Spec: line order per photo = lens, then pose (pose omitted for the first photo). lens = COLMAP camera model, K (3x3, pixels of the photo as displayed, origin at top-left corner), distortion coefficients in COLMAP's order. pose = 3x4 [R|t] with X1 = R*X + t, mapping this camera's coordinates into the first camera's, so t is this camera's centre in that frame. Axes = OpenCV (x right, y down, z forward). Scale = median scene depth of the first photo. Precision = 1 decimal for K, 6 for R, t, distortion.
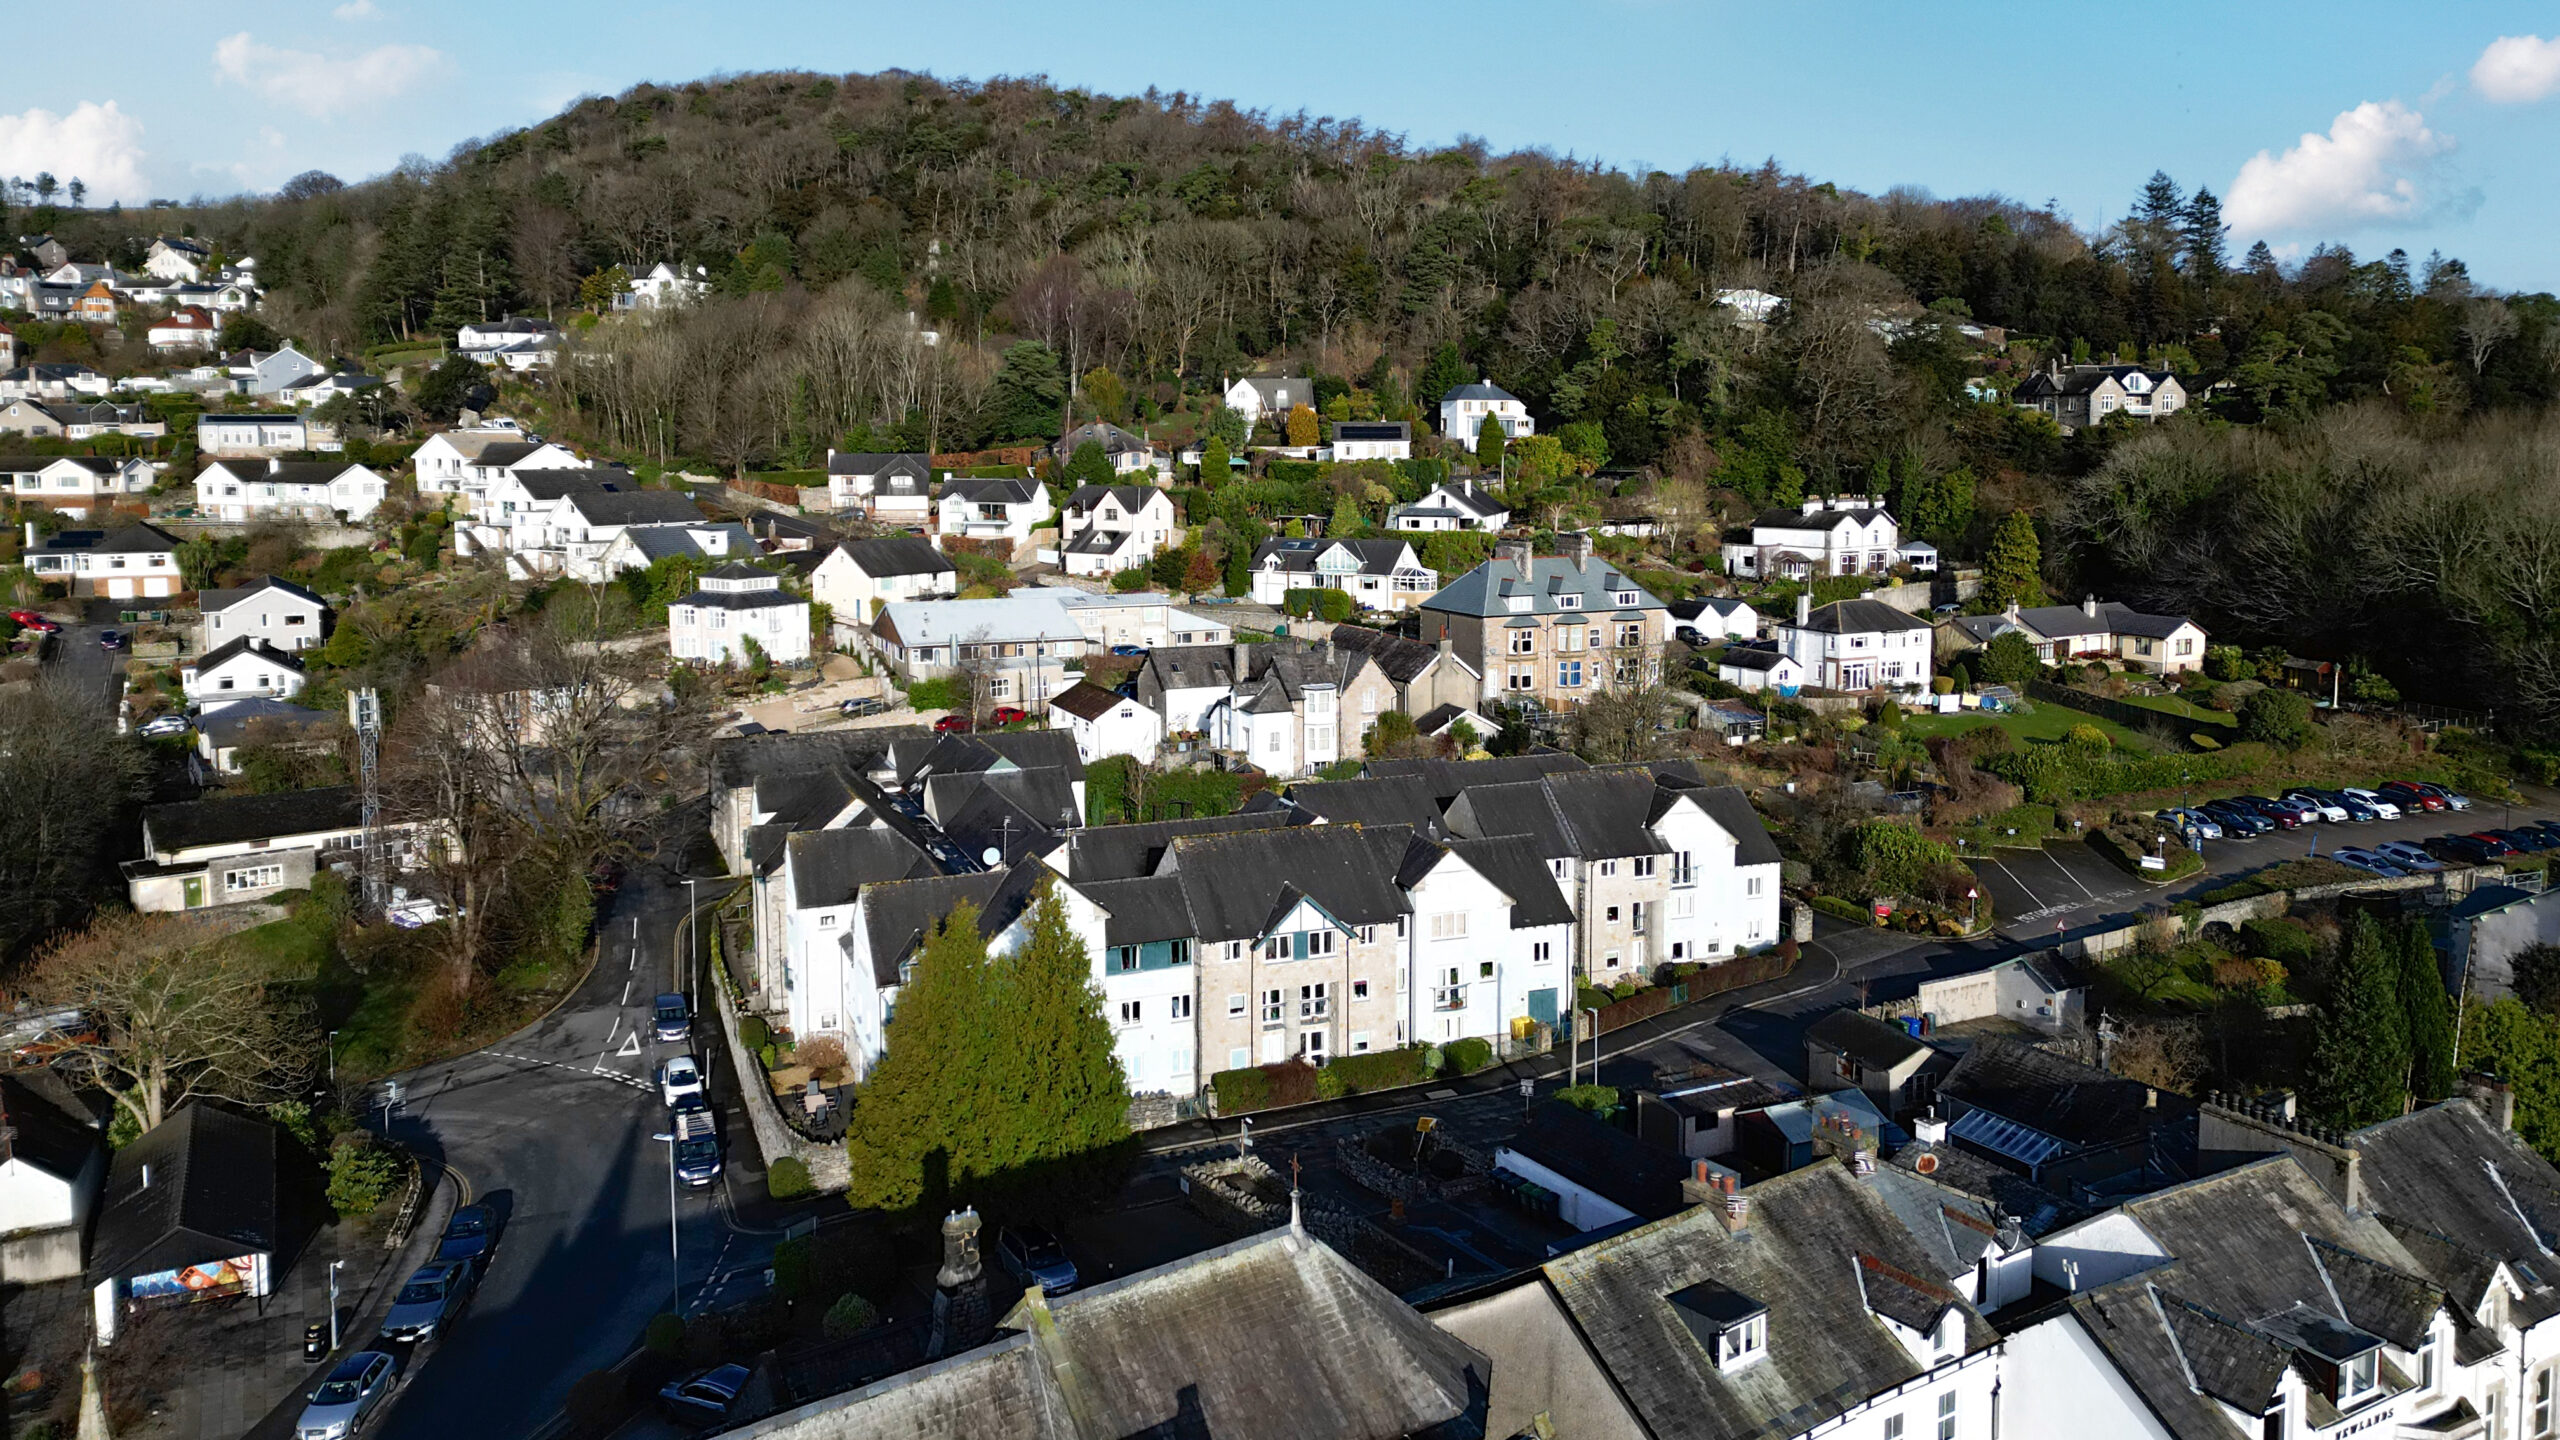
lens RADIAL K [[1805.0, 0, 1278.6], [0, 1805.0, 730.0], [0, 0, 1]] dist [0.072731, -0.066223]
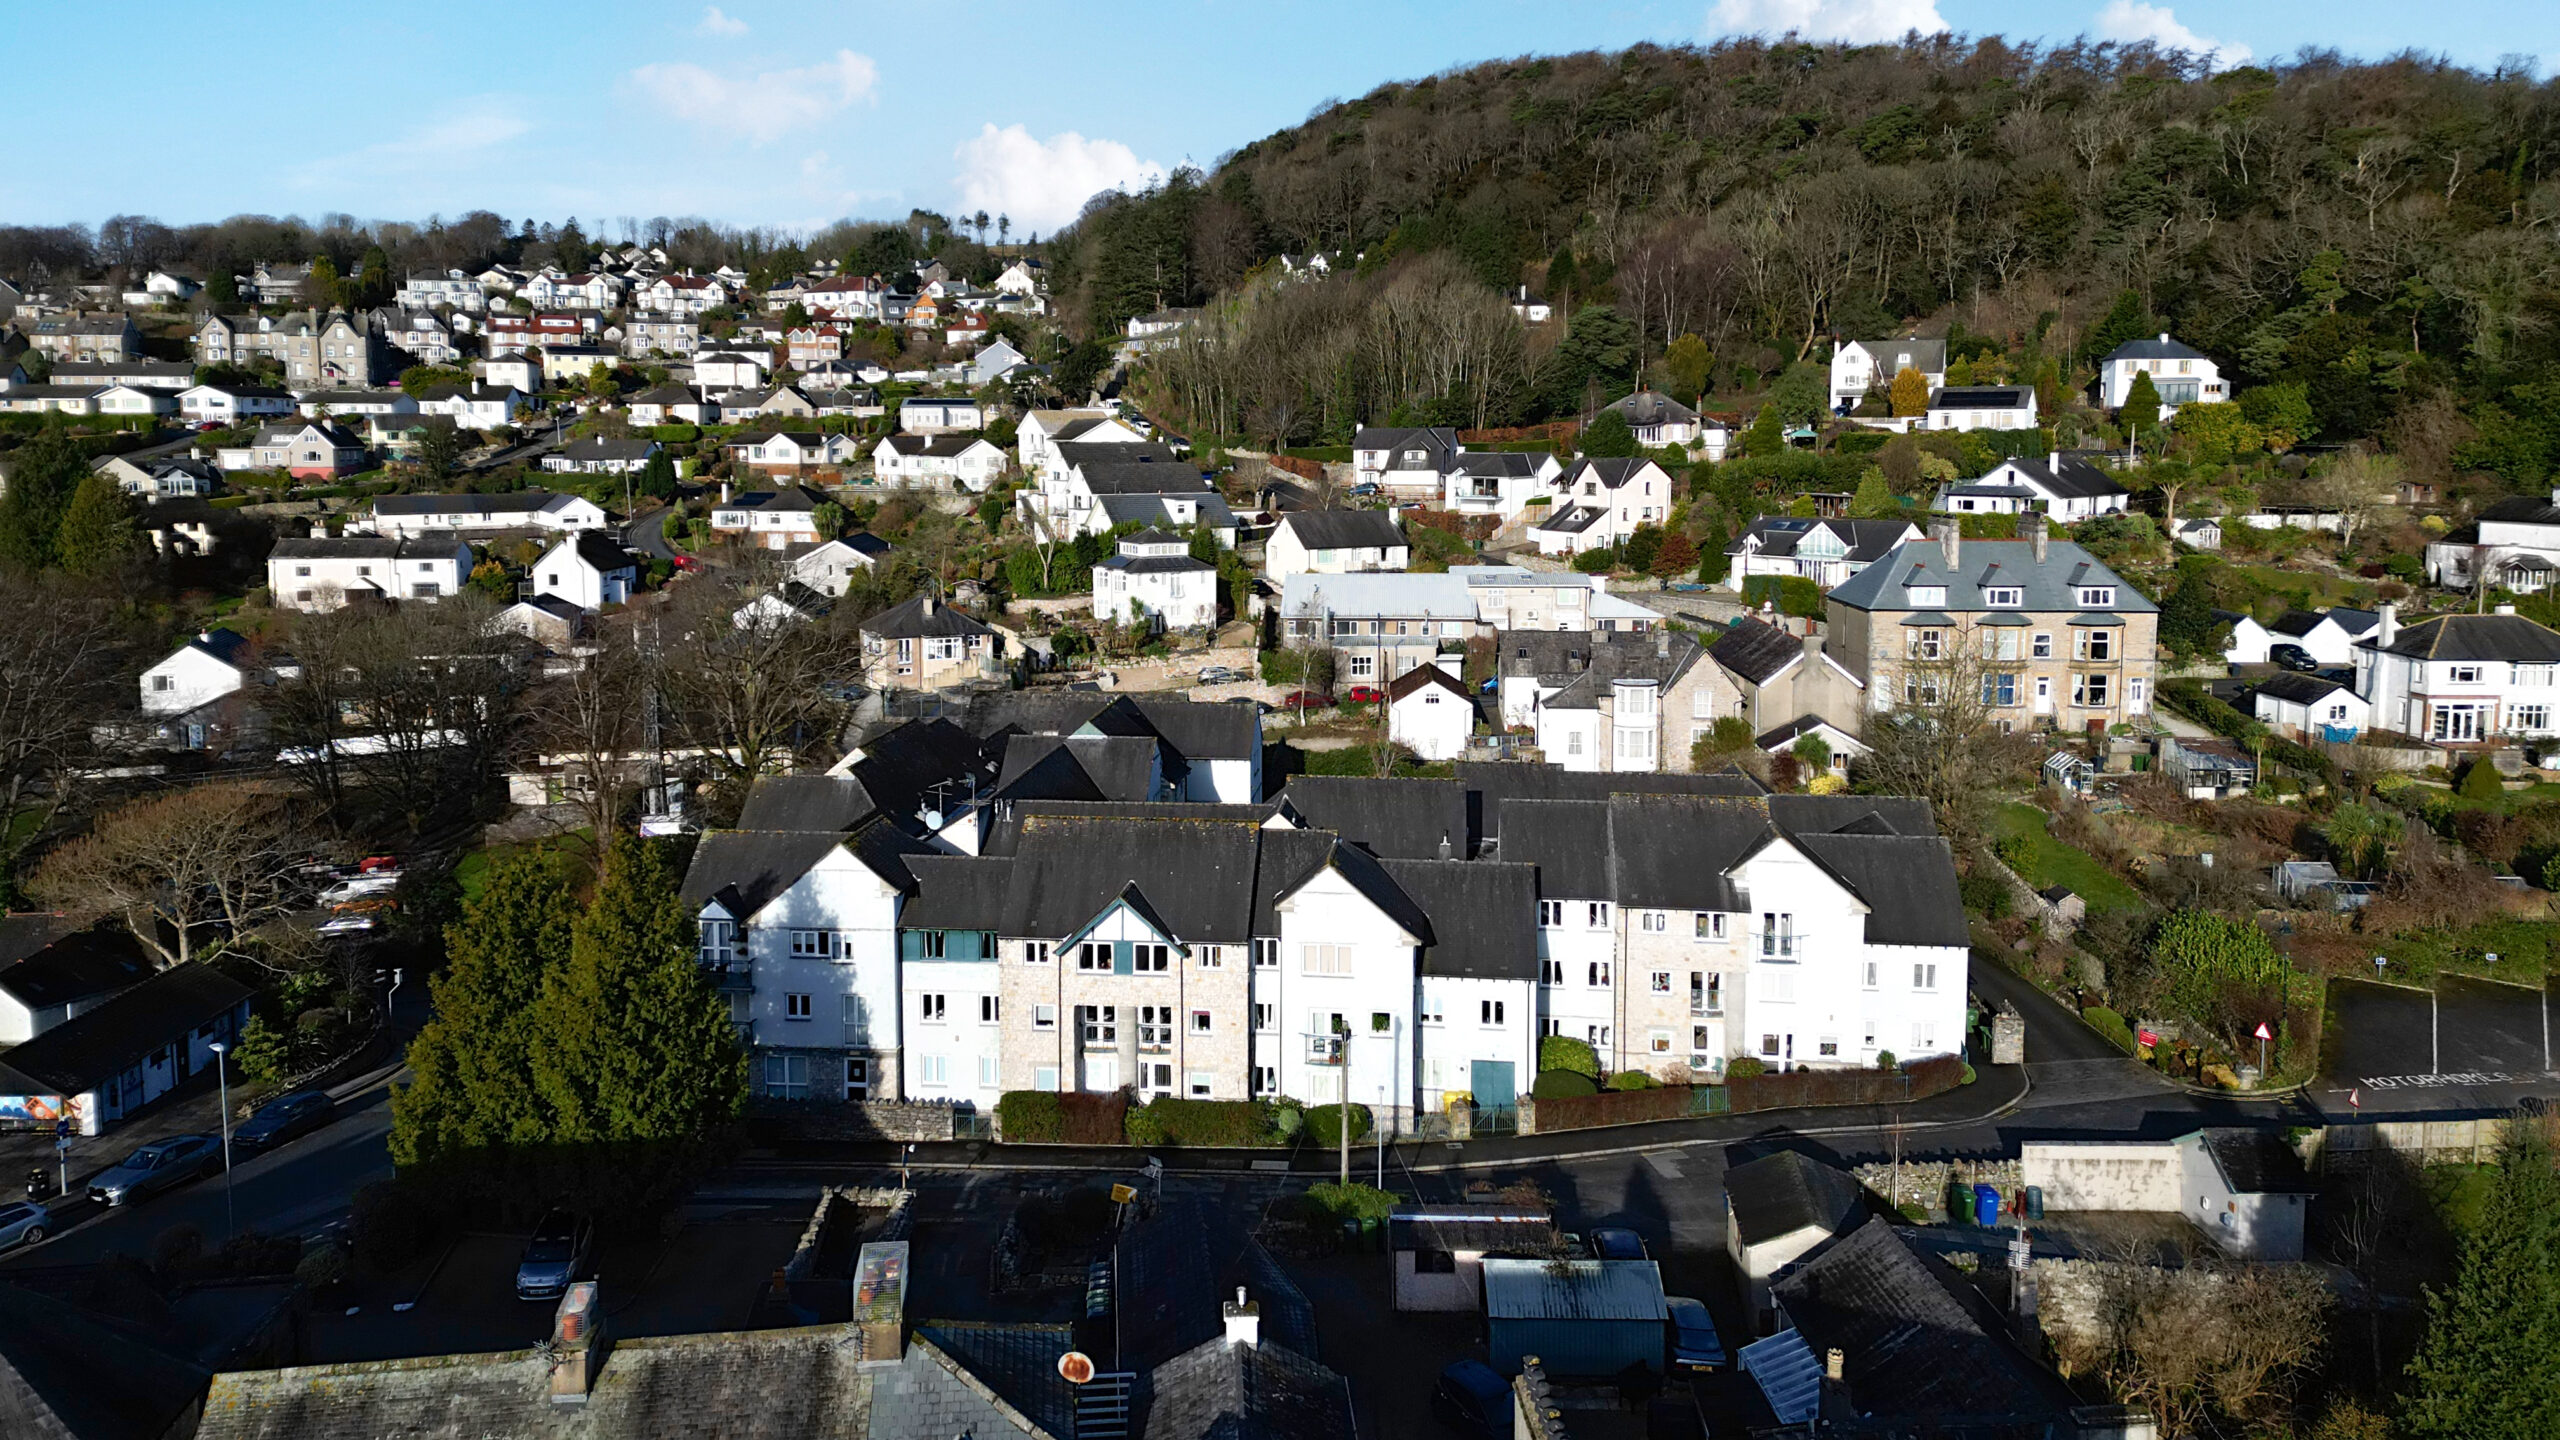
lens RADIAL K [[1805.0, 0, 1269.7], [0, 1805.0, 725.9], [0, 0, 1]] dist [0.072731, -0.066223]
pose [[0.881866, 0.075946, -0.465344, 0.229845], [-0.077361, 0.996873, 0.016088, -0.003411], [0.465111, 0.021812, 0.884984, 0.143925]]
